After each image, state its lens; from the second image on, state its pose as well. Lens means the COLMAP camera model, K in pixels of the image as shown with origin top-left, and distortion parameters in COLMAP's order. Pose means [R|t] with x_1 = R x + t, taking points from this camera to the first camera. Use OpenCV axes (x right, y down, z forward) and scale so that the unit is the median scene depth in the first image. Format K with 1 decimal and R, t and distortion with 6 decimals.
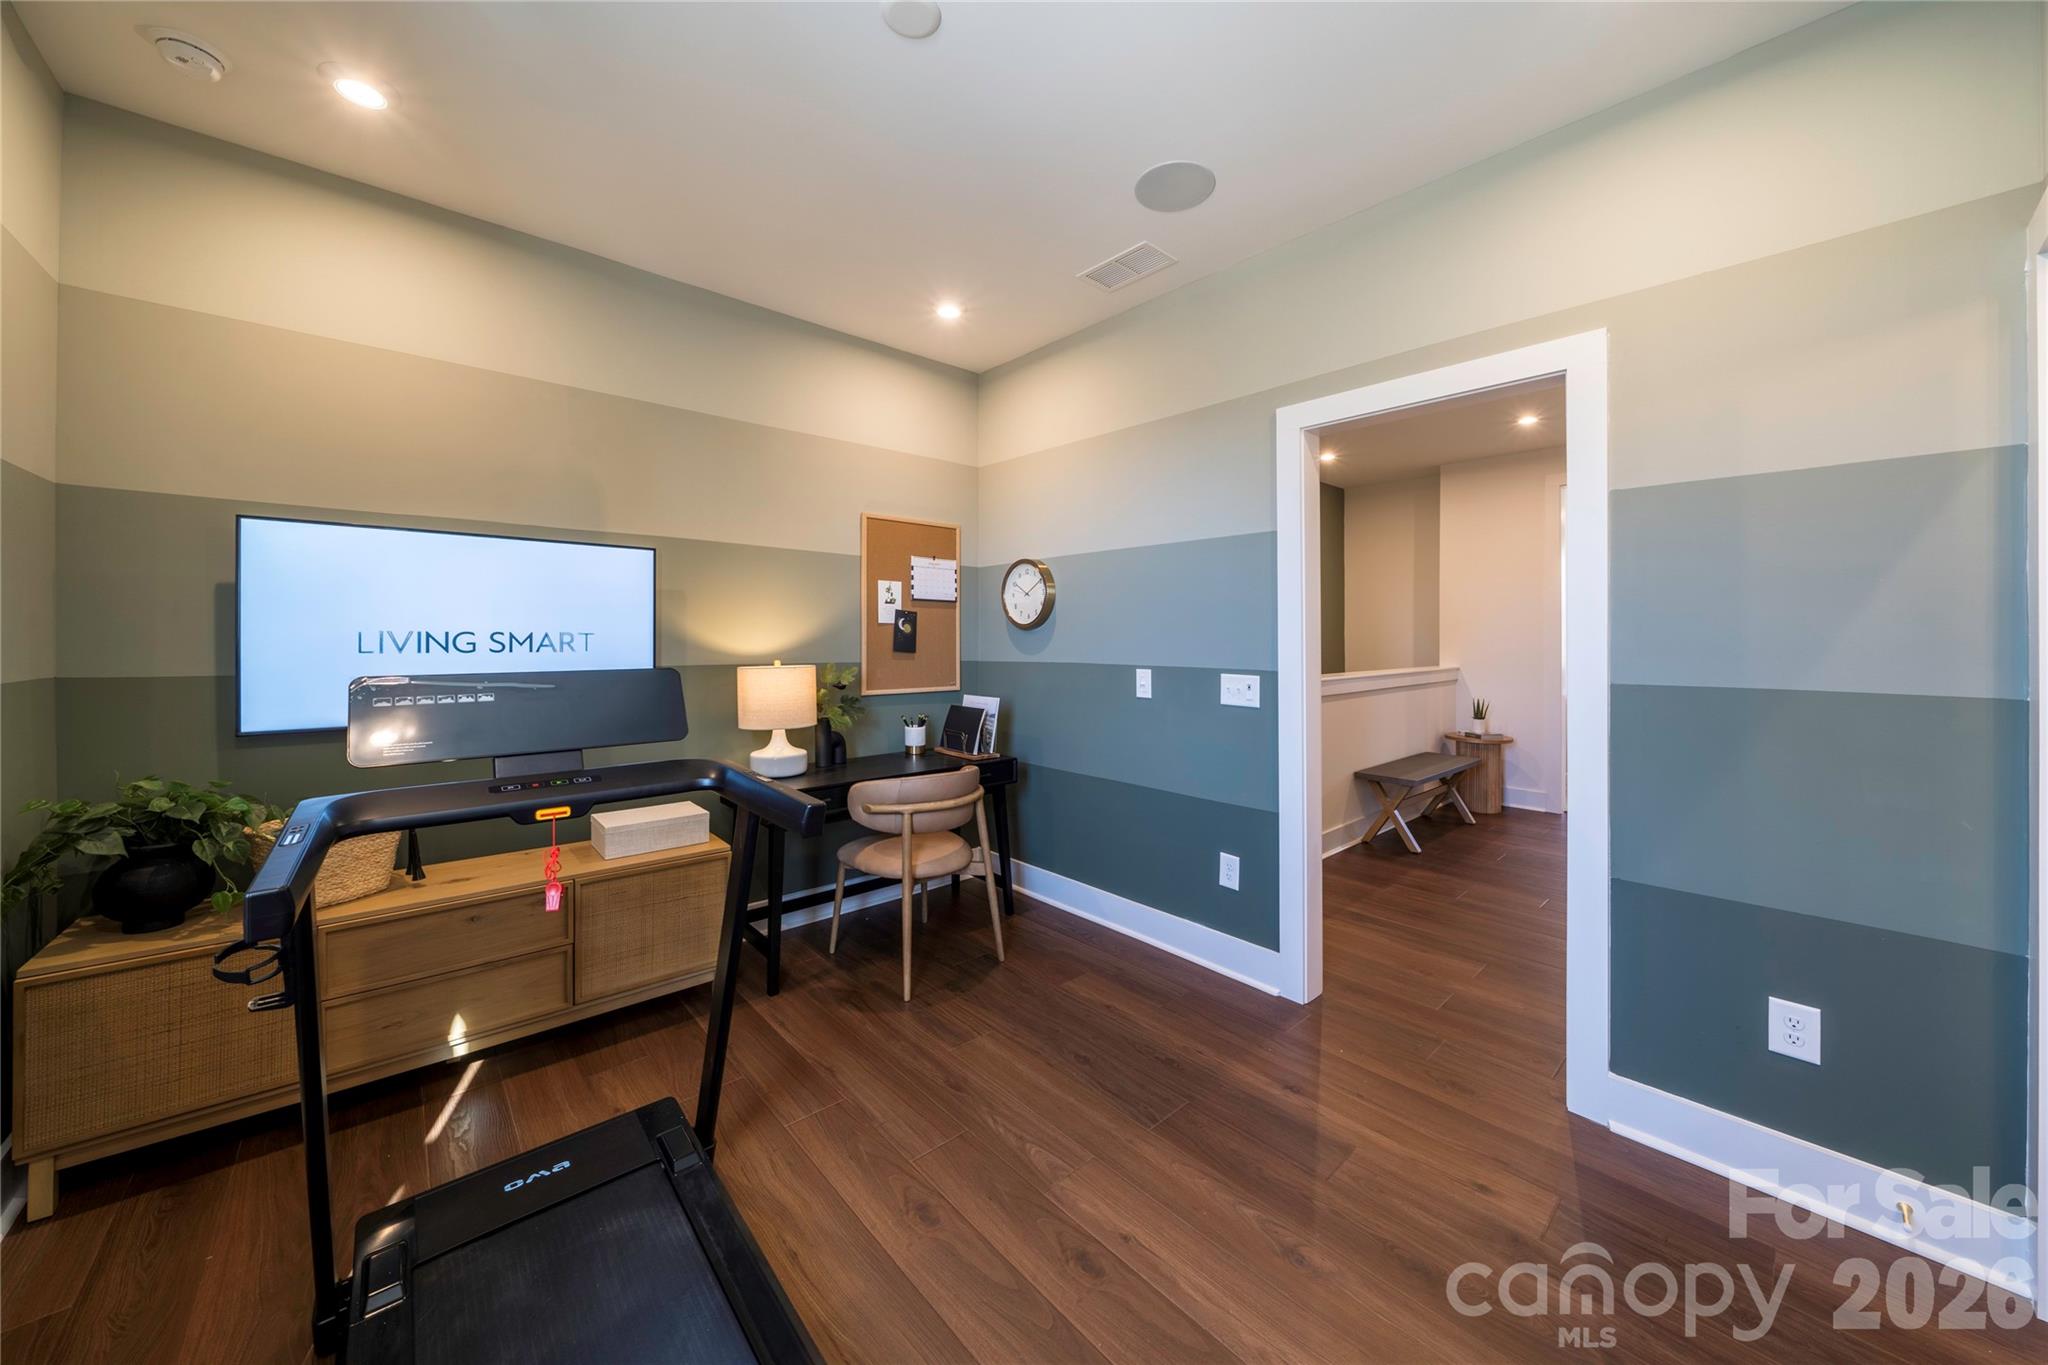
lens RADIAL K [[701.1, 0, 1053.6], [0, 701.1, 639.3], [0, 0, 1]] dist [-0.005690, -0.000168]
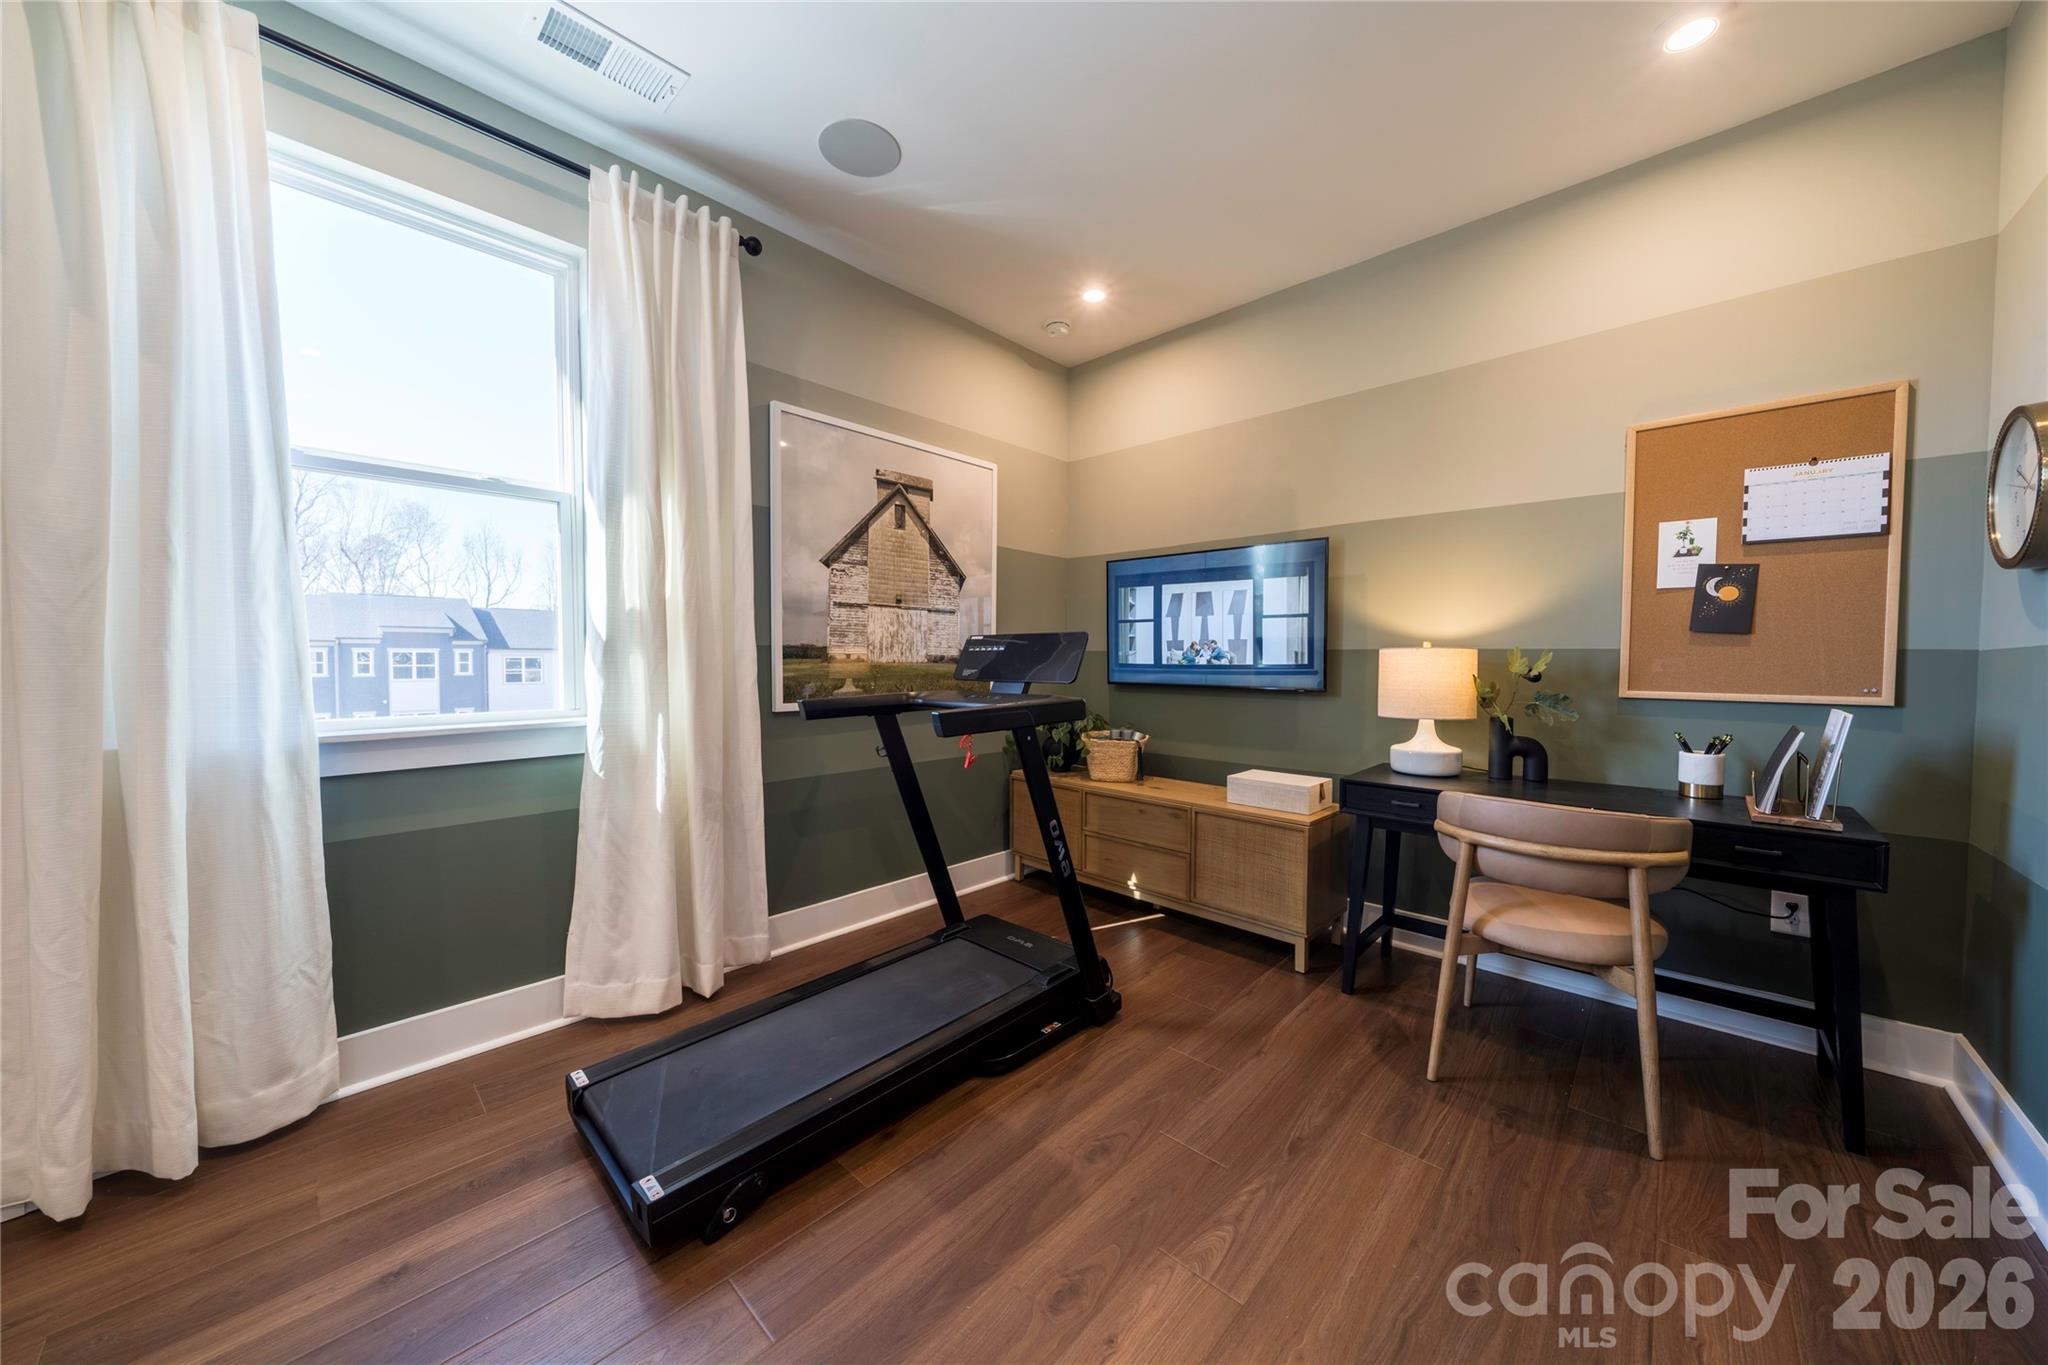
lens RADIAL K [[701.1, 0, 1026.3], [0, 701.1, 686.7], [0, 0, 1]] dist [-0.005690, -0.000168]
pose [[0.071607, 0.034993, -0.996819, 0.435829], [-0.001957, 0.999387, 0.034942, 0.056098], [0.997431, -0.000551, 0.071631, 0.442671]]
